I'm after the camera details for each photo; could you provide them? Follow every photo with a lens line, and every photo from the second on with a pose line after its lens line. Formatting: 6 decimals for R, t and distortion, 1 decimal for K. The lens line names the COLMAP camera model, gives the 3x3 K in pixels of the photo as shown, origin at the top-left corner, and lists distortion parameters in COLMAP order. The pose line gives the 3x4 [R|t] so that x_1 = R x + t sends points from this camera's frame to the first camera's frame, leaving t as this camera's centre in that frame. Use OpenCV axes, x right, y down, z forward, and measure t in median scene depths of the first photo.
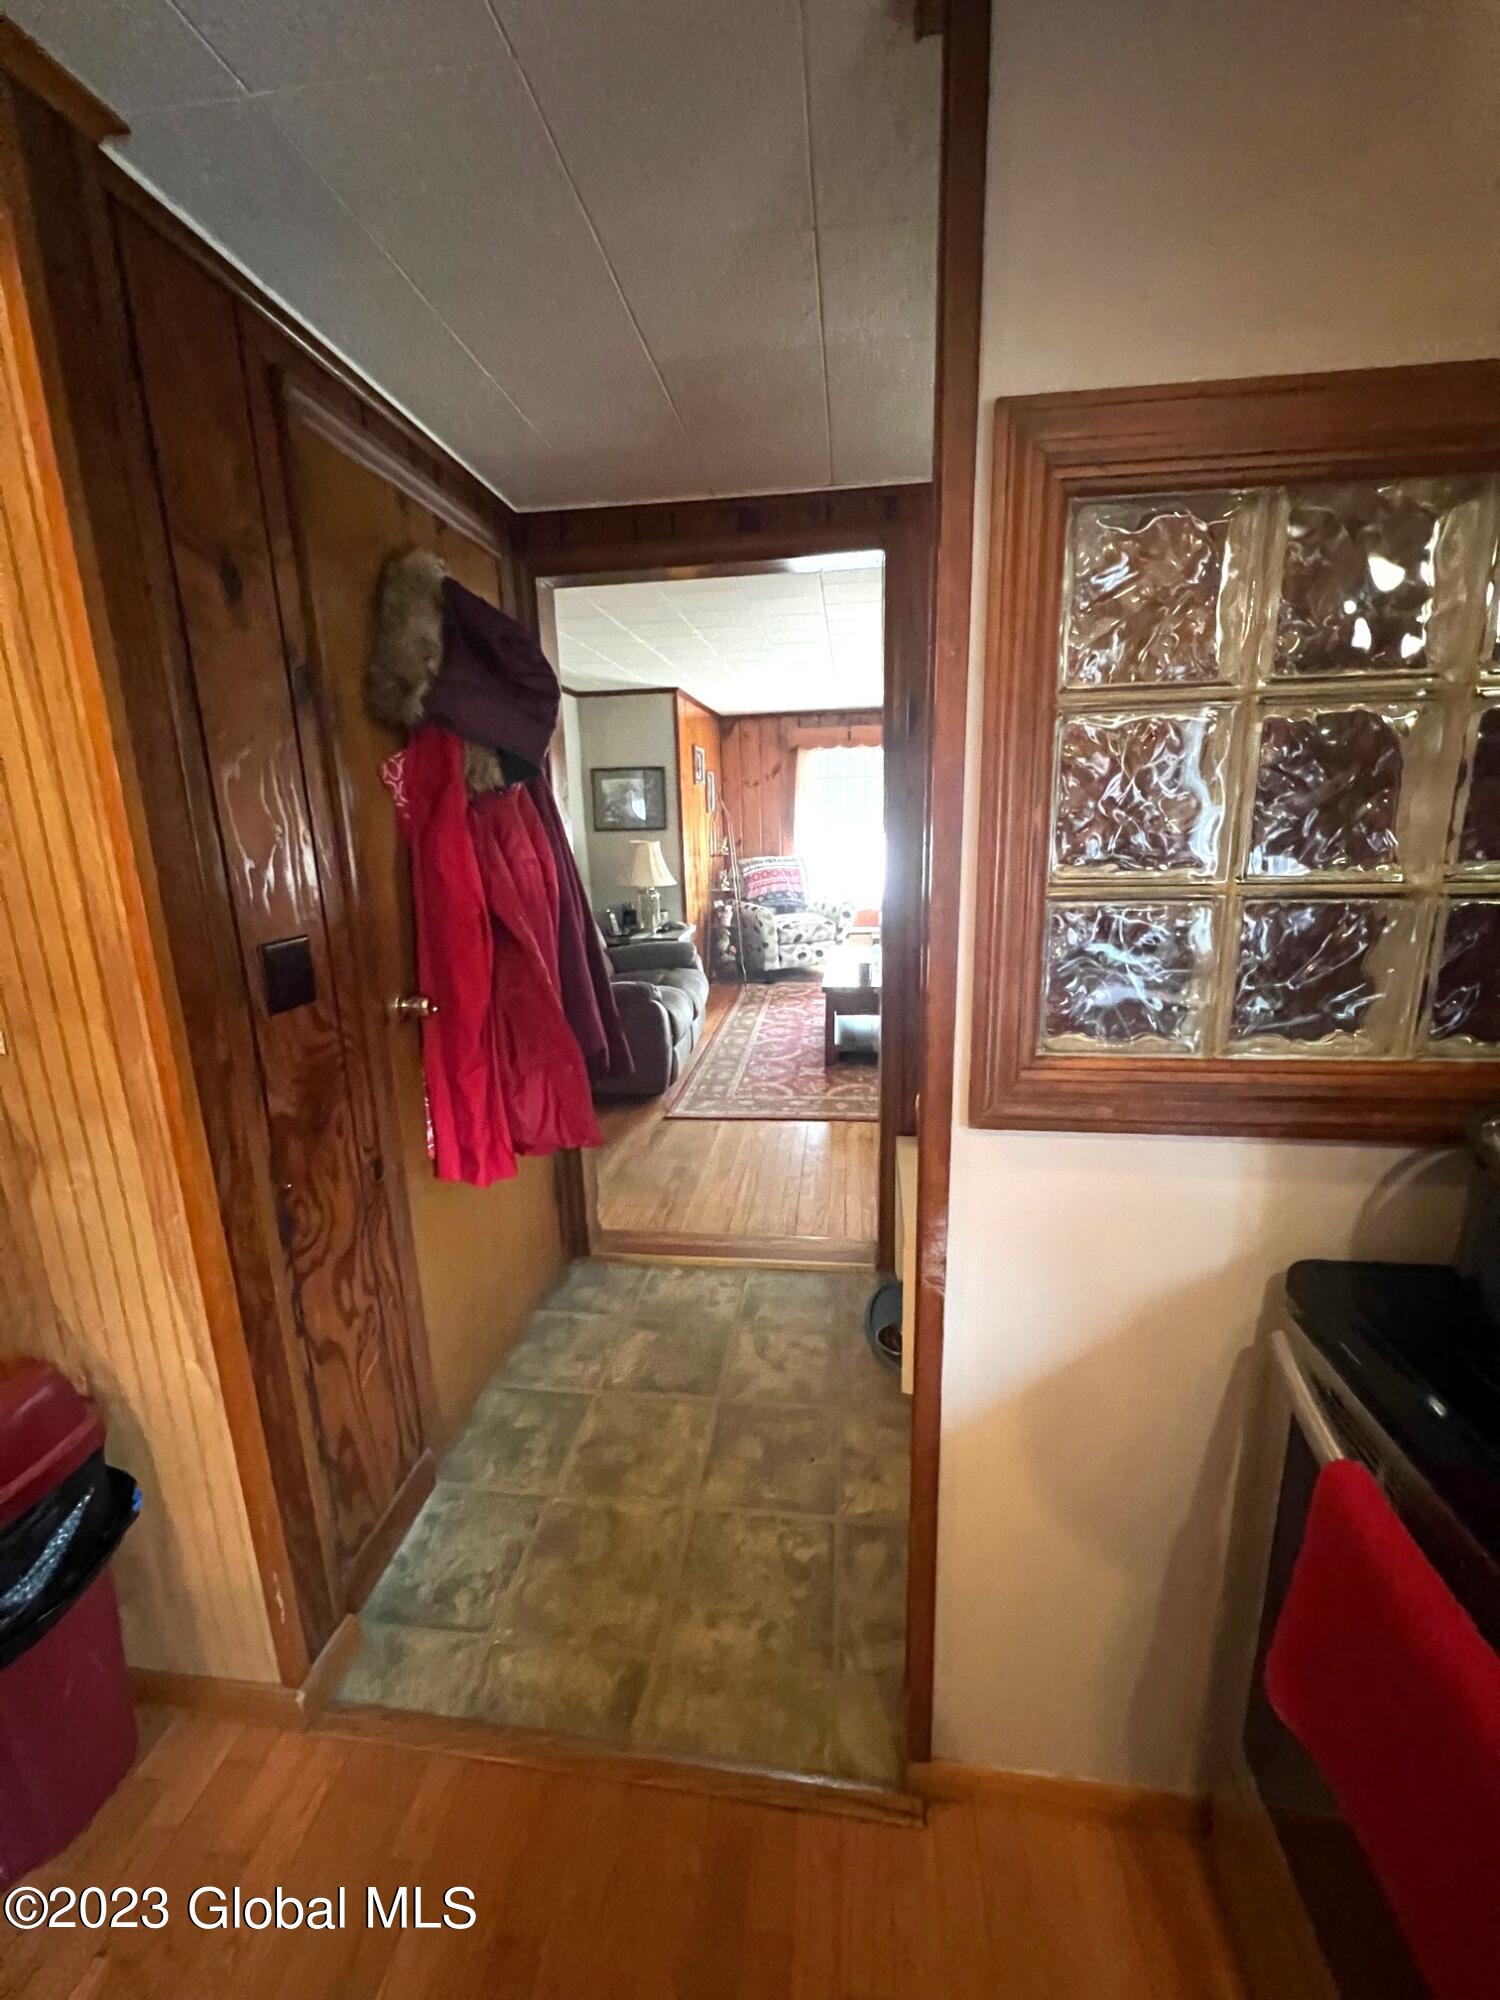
lens RADIAL K [[802.4, 0, 756.5], [0, 802.4, 991.5], [0, 0, 1]] dist [-0.000767, -0.000110]
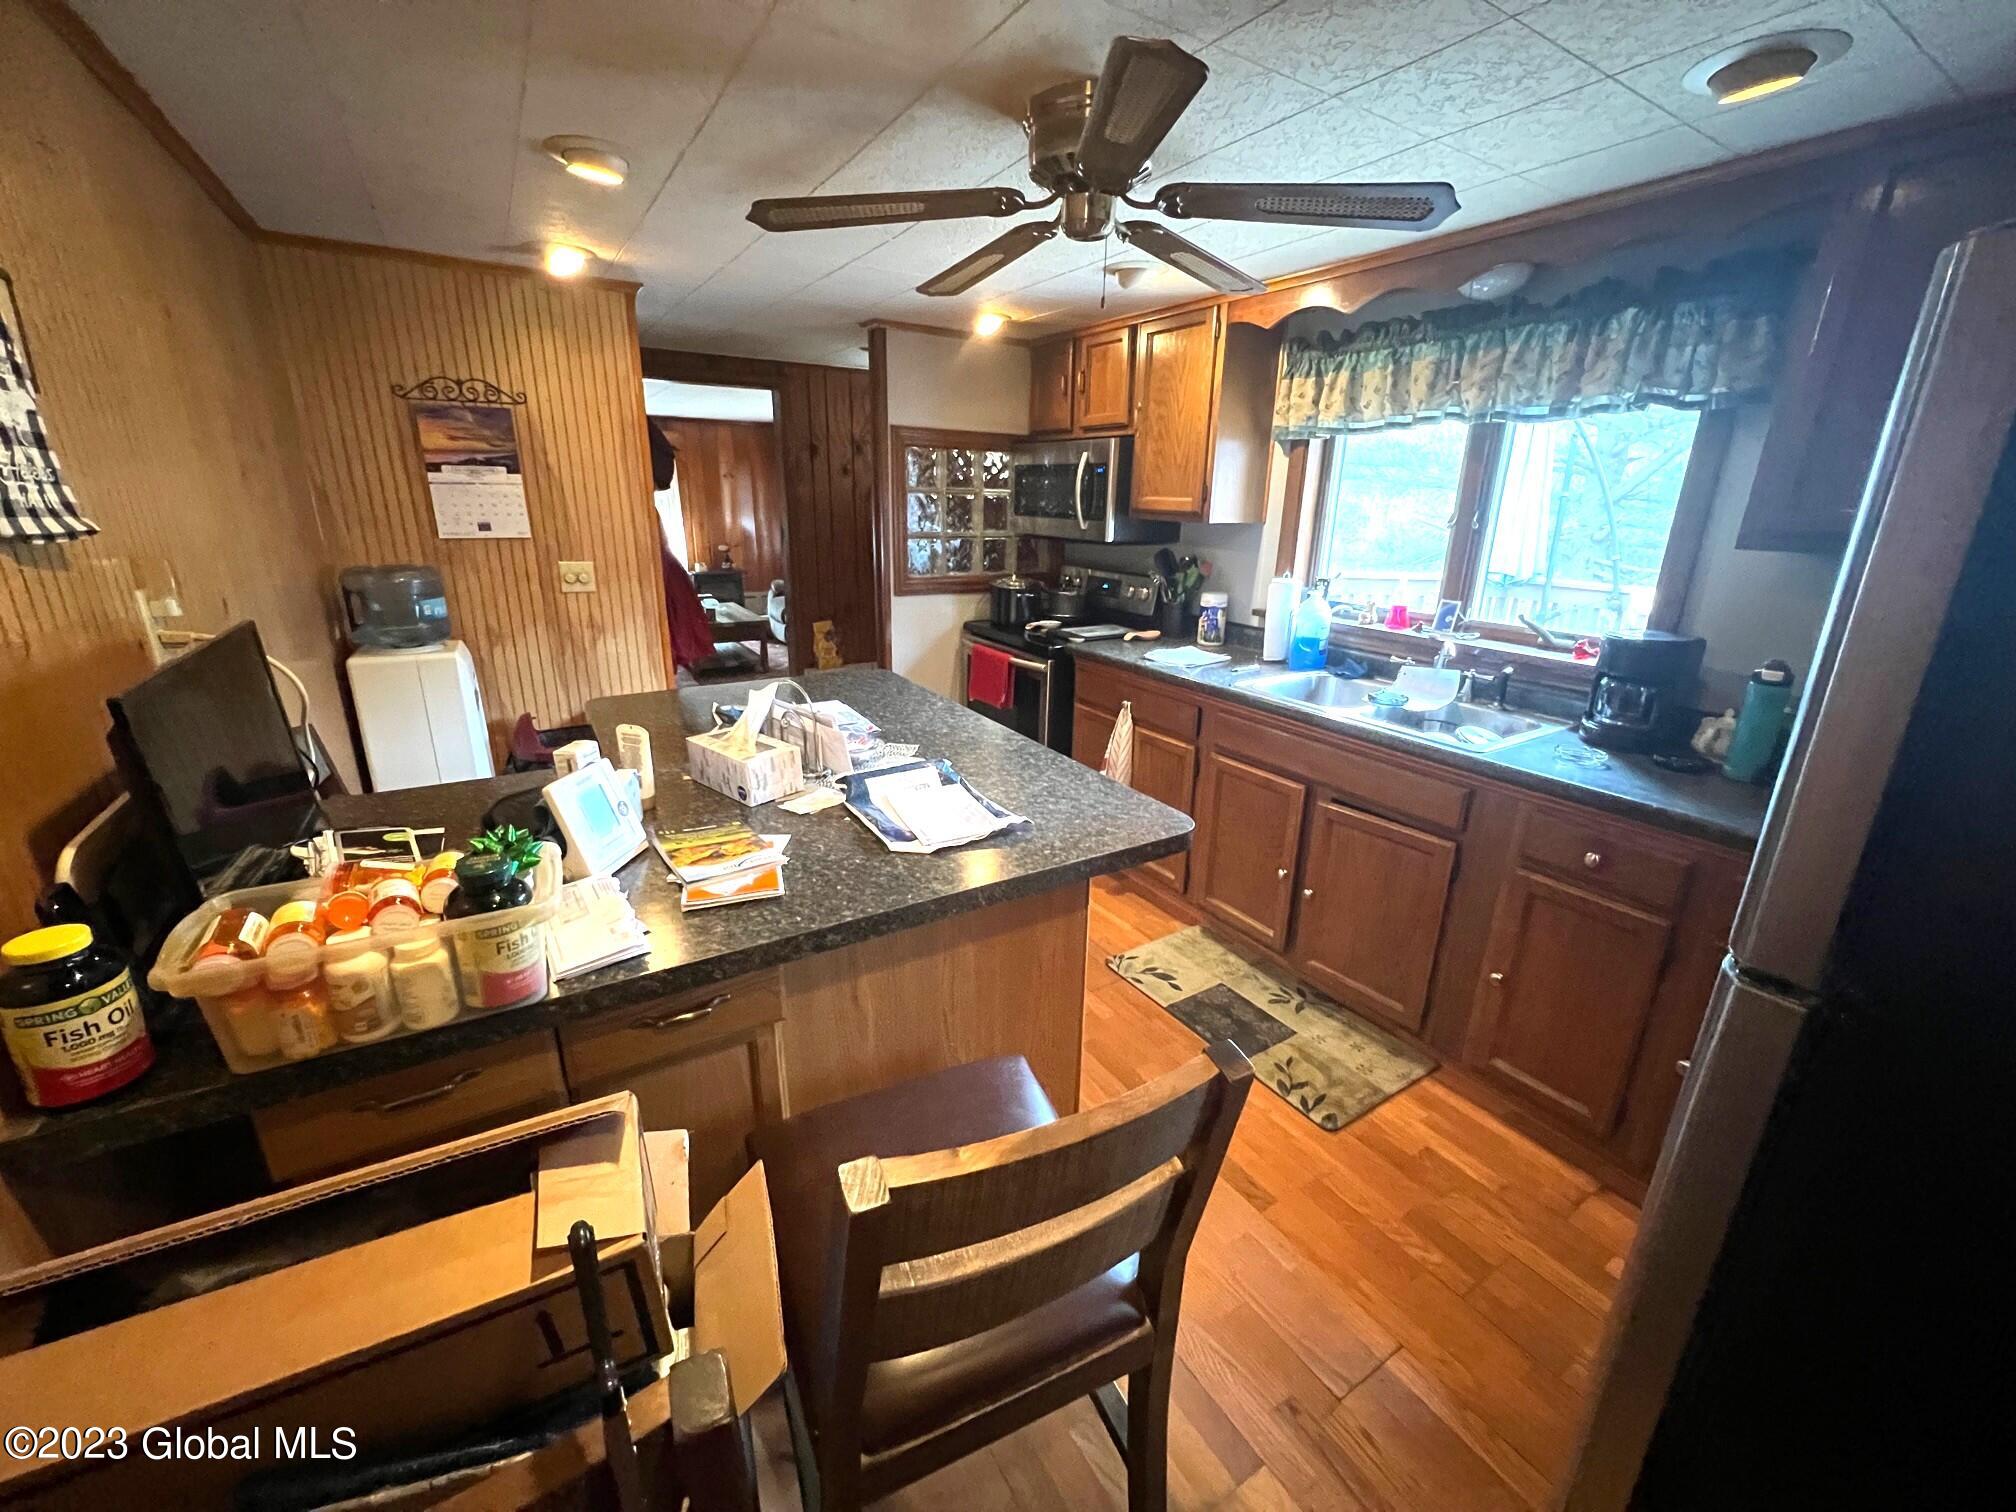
lens RADIAL K [[808.8, 0, 1004.1], [0, 808.8, 746.4], [0, 0, 1]] dist [-0.000767, -0.000110]
pose [[0.782209, -0.146909, 0.605448, -0.315109], [0.100812, 0.988840, 0.109694, 0.088446], [-0.614806, -0.024767, 0.788289, -0.429446]]
